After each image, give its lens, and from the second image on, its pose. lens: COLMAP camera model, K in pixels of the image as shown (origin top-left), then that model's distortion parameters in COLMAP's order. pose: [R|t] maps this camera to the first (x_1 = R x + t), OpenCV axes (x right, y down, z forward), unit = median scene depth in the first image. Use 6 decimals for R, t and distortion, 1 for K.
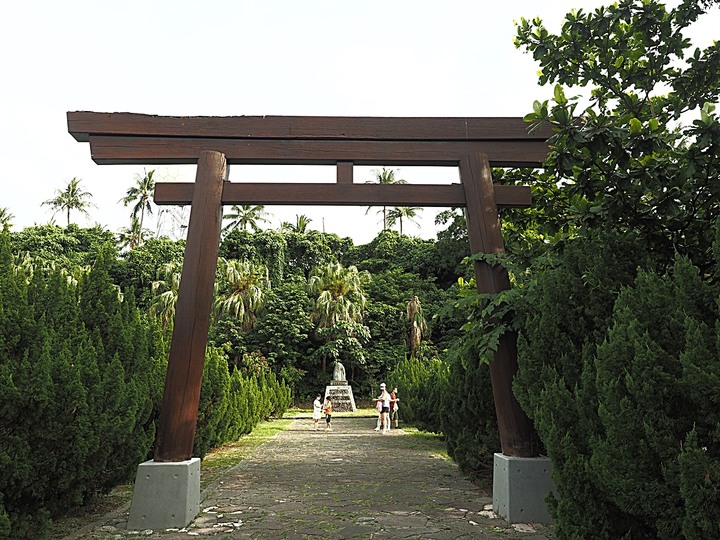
lens RADIAL K [[532.6, 0, 359.8], [0, 532.6, 271.1], [0, 0, 1]] dist [-0.023362, 0.005528]
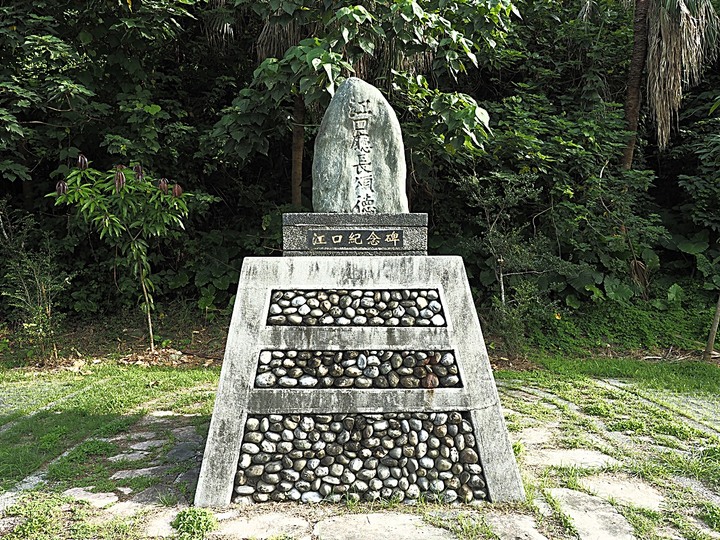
lens RADIAL K [[532.6, 0, 359.6], [0, 532.6, 270.0], [0, 0, 1]] dist [-0.023362, 0.005528]
pose [[0.999715, 0.016591, -0.017180, -0.036333], [-0.012318, 0.974450, 0.224265, 0.192753], [0.020461, -0.223990, 0.974377, 0.887347]]
